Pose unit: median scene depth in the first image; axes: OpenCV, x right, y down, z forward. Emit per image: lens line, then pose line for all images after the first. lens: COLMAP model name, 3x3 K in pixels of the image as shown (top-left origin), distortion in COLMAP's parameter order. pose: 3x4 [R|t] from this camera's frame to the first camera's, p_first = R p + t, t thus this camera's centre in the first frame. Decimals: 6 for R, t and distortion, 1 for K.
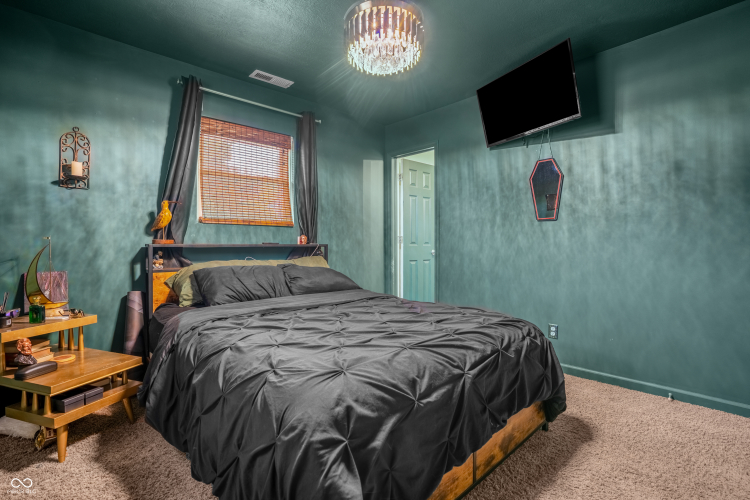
lens RADIAL K [[360.0, 0, 371.8], [0, 360.0, 247.6], [0, 0, 1]] dist [-0.056665, 0.015653]
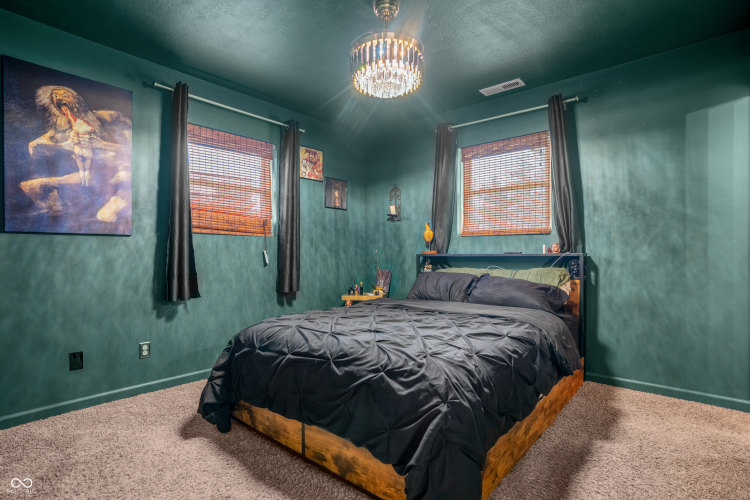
lens RADIAL K [[405.5, 0, 372.0], [0, 405.5, 252.8], [0, 0, 1]] dist [-0.004946, -0.000316]
pose [[0.080200, 0.000683, -0.996779, 0.972375], [0.002847, 0.999996, 0.000914, -0.016593], [0.996775, -0.002911, 0.080198, 0.641714]]
